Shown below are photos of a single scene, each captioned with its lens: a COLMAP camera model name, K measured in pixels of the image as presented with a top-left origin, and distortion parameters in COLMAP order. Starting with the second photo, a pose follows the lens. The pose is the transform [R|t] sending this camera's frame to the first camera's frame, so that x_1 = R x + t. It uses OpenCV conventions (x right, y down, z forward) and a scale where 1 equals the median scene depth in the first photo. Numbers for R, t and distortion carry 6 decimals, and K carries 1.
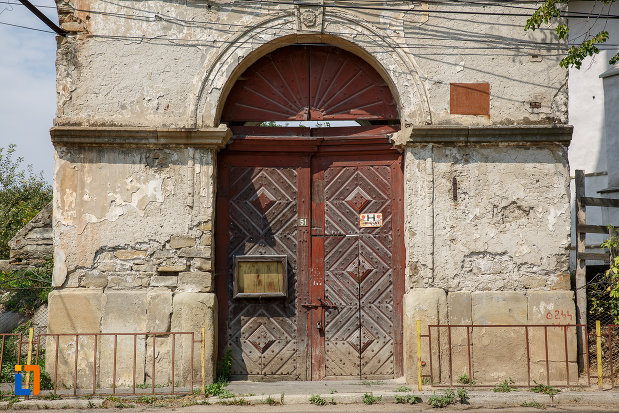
lens RADIAL K [[1119.9, 0, 309.5], [0, 1119.9, 206.5], [0, 0, 1]] dist [0.031009, 0.024952]
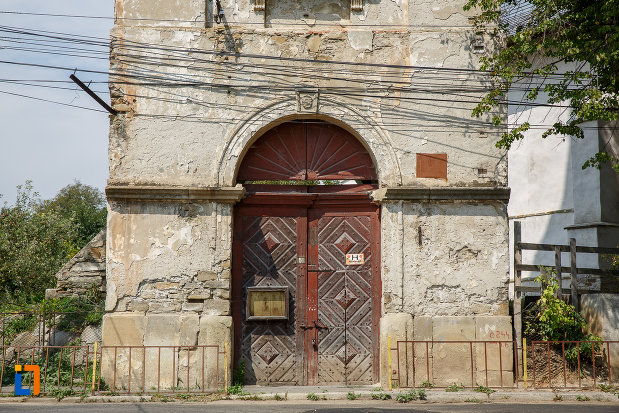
lens RADIAL K [[1197.0, 0, 309.5], [0, 1197.0, 206.5], [0, 0, 1]] dist [0.078878, 0.137679]
pose [[0.999941, 0.005506, 0.009345, -0.009681], [-0.005332, 0.999813, -0.018575, -0.022990], [-0.009445, 0.018524, 0.999784, -0.370369]]
